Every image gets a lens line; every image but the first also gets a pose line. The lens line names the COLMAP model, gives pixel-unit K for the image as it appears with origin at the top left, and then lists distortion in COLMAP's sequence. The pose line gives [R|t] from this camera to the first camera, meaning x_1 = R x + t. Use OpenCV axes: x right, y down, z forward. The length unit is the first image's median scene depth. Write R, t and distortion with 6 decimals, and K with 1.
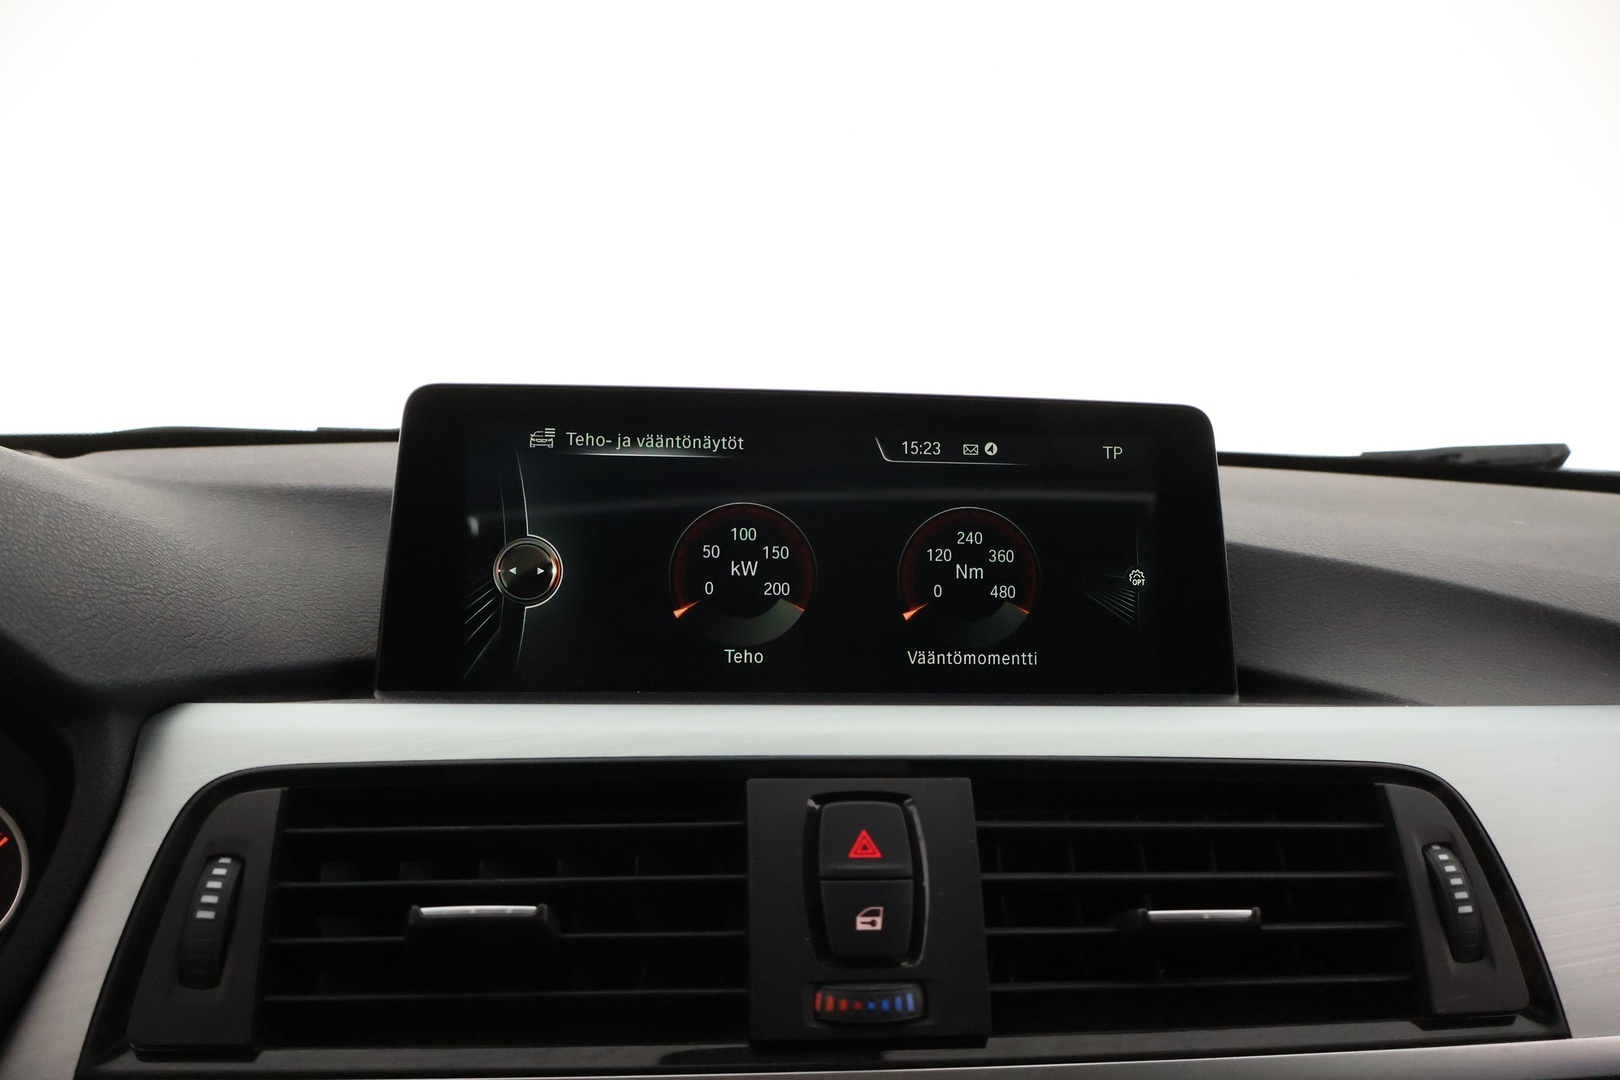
lens RADIAL K [[1353.1, 0, 801.8], [0, 1353.1, 542.8], [0, 0, 1]] dist [-0.003310, -0.007219]
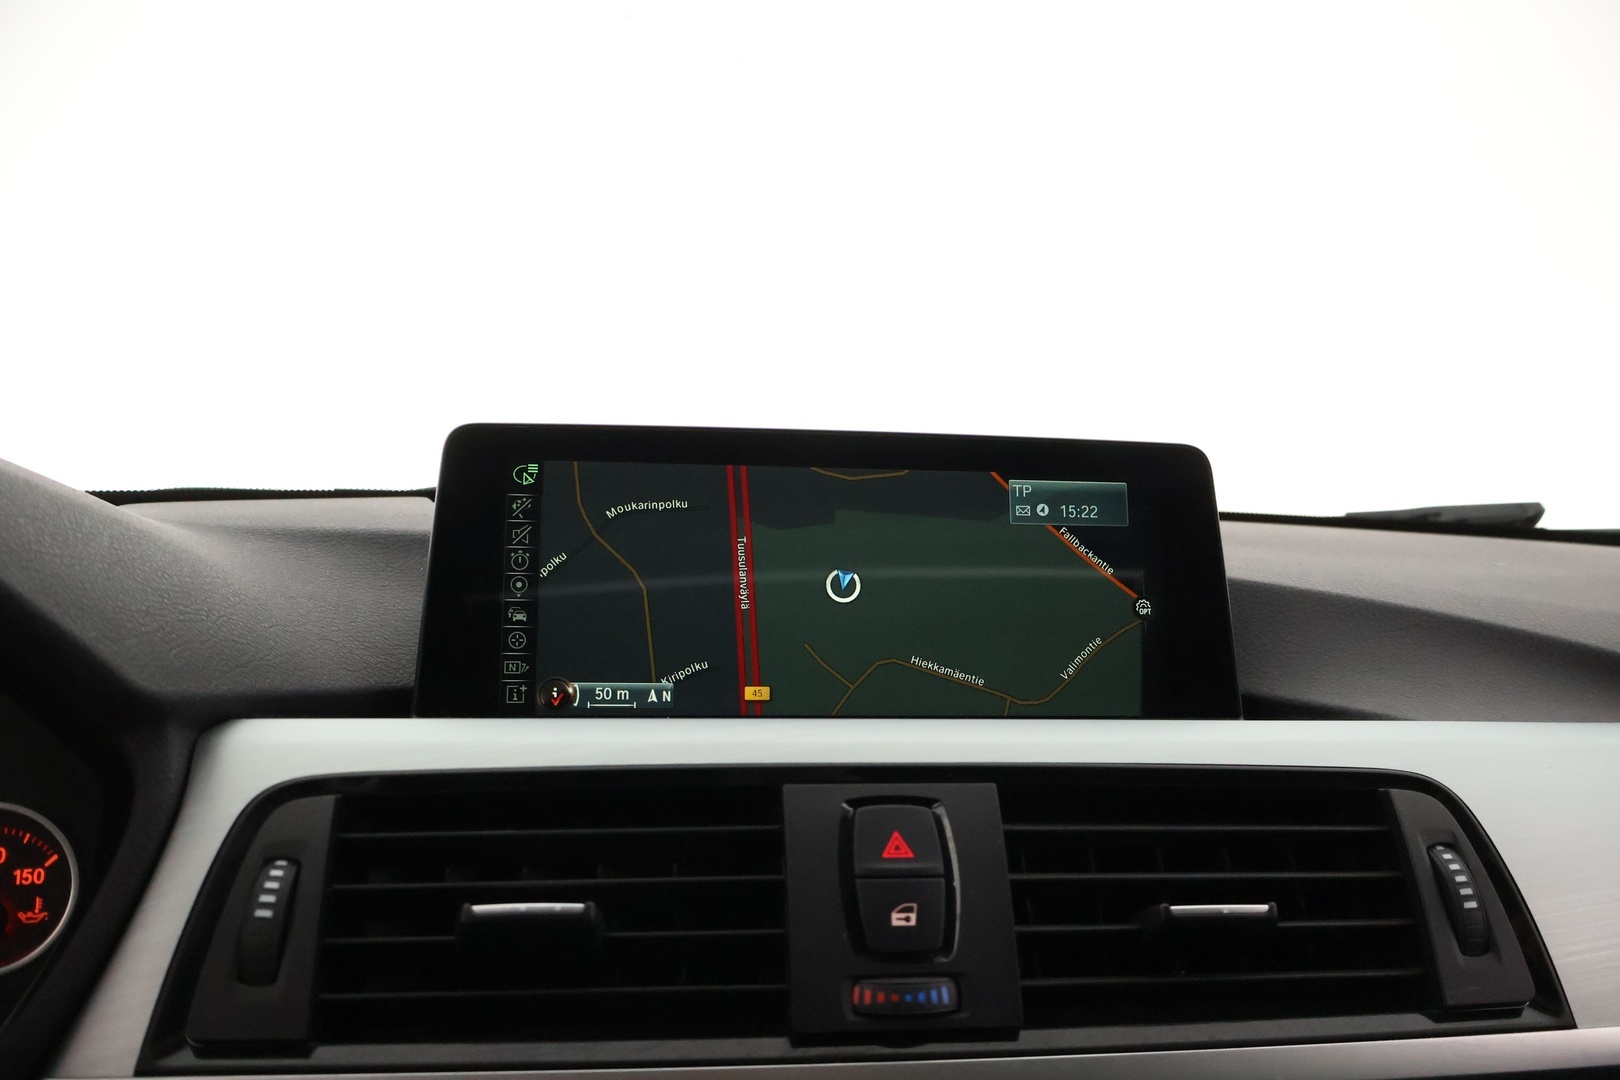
lens RADIAL K [[1353.6, 0, 810.0], [0, 1353.6, 540.0], [0, 0, 1]] dist [-0.007317, -0.000273]
pose [[0.999779, -0.005431, 0.020291, -0.040550], [0.006927, 0.997203, -0.074426, 0.065740], [-0.019830, 0.074550, 0.997020, -0.054318]]
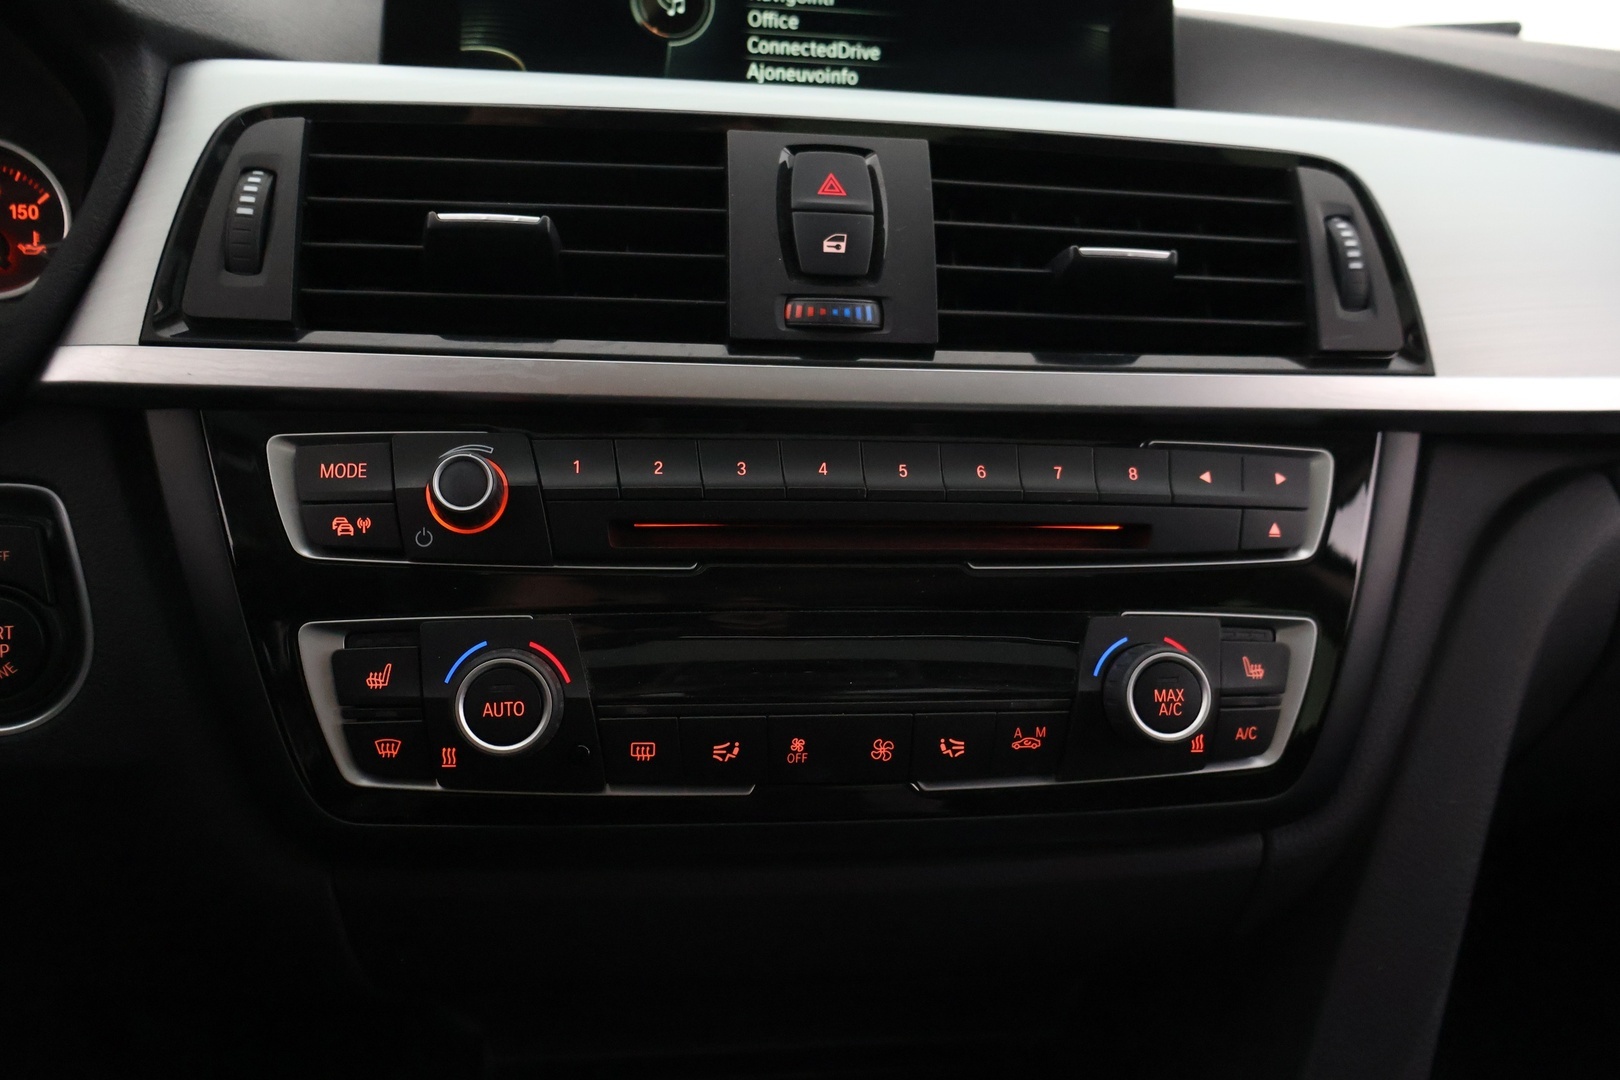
lens RADIAL K [[1353.6, 0, 810.0], [0, 1353.6, 540.0], [0, 0, 1]] dist [-0.007317, -0.000273]
pose [[0.999397, 0.013131, 0.032136, -0.003863], [-0.018845, 0.982647, 0.184527, 0.305075], [-0.029156, -0.185021, 0.982302, -0.156352]]
